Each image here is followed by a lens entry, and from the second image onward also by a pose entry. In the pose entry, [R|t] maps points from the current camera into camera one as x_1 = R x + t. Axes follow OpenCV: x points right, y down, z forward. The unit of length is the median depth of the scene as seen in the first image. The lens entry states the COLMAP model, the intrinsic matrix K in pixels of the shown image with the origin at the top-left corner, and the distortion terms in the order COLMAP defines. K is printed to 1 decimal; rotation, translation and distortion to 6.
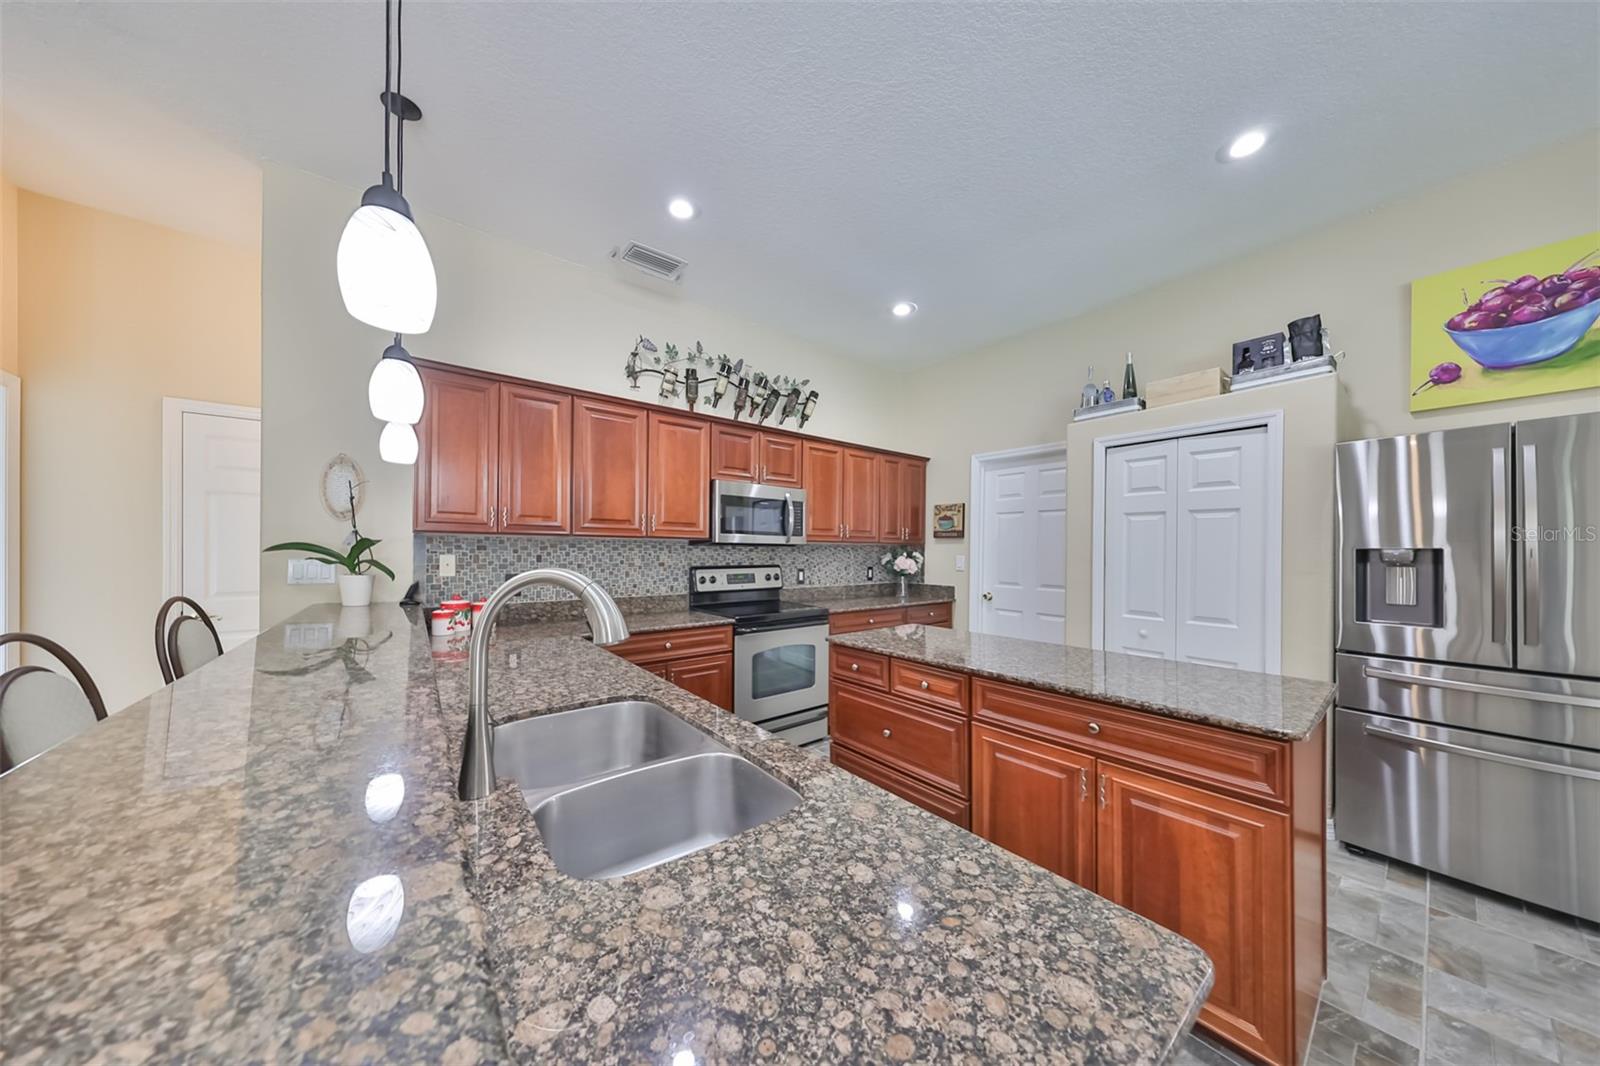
lens RADIAL K [[498.1, 0, 791.8], [0, 498.1, 546.3], [0, 0, 1]] dist [0.001715, -0.000336]
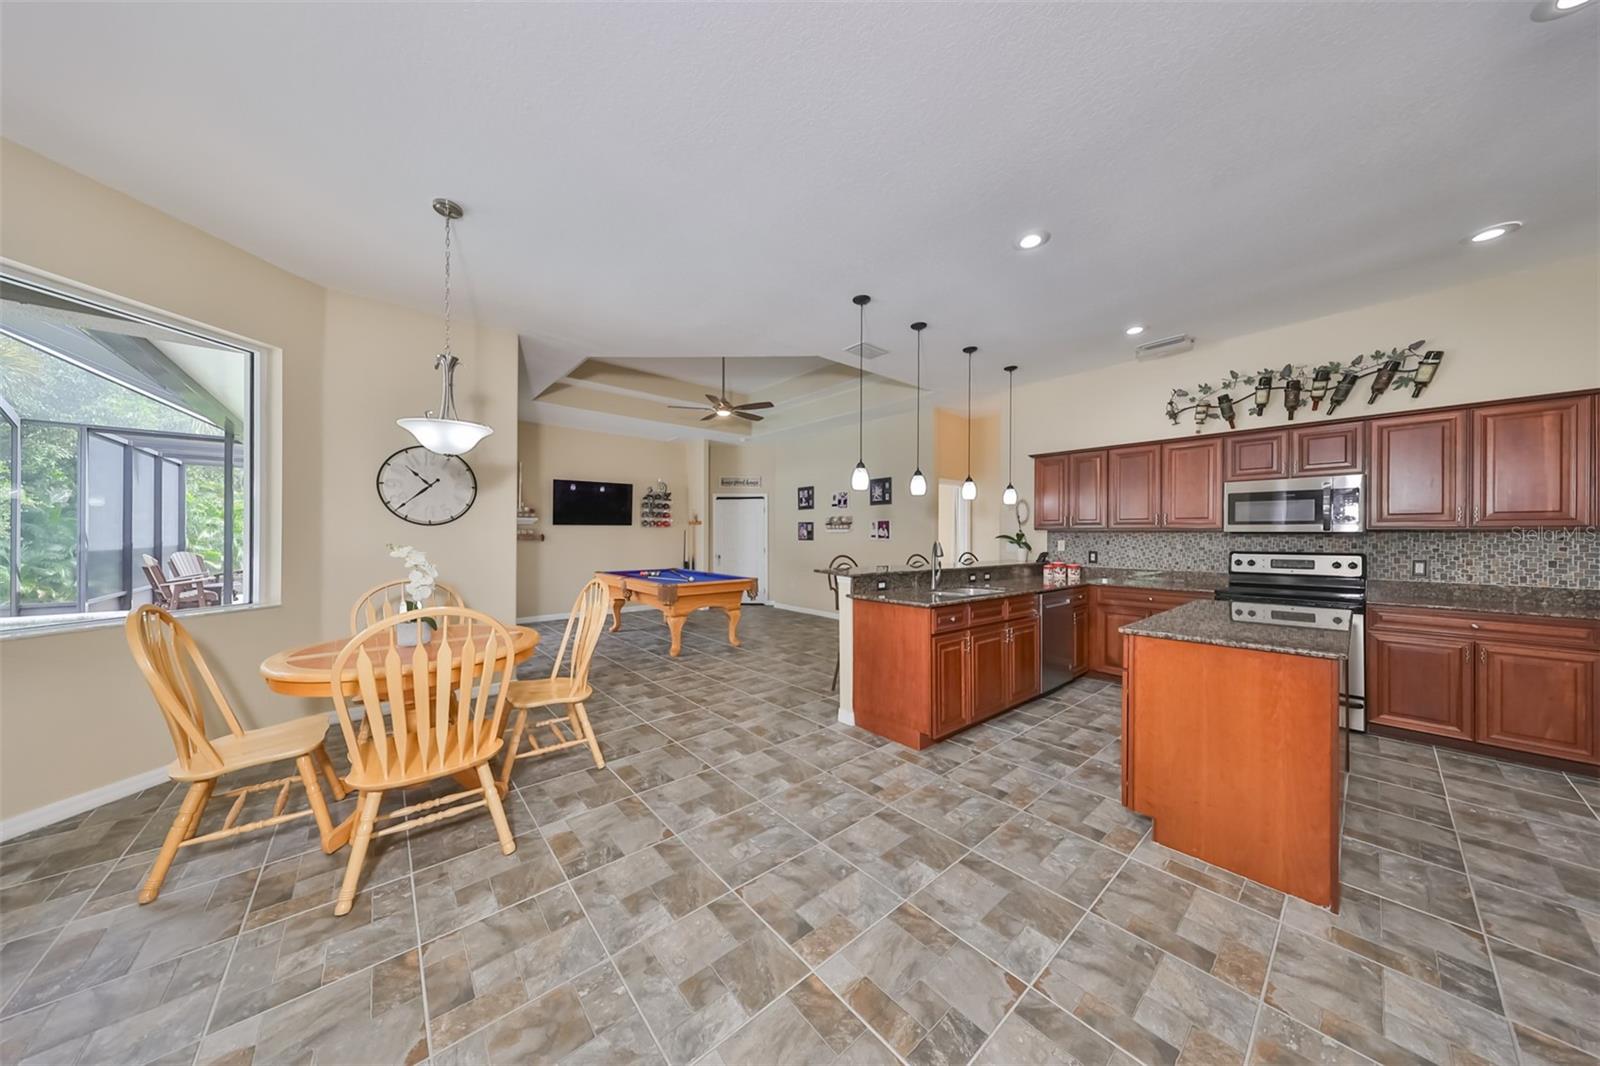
lens RADIAL K [[498.1, 0, 805.9], [0, 498.1, 537.2], [0, 0, 1]] dist [0.001715, -0.000336]
pose [[0.062869, -0.000757, -0.998021, 0.956098], [0.006002, 0.999982, -0.000381, -0.000225], [0.998004, -0.005966, 0.062873, -0.139046]]
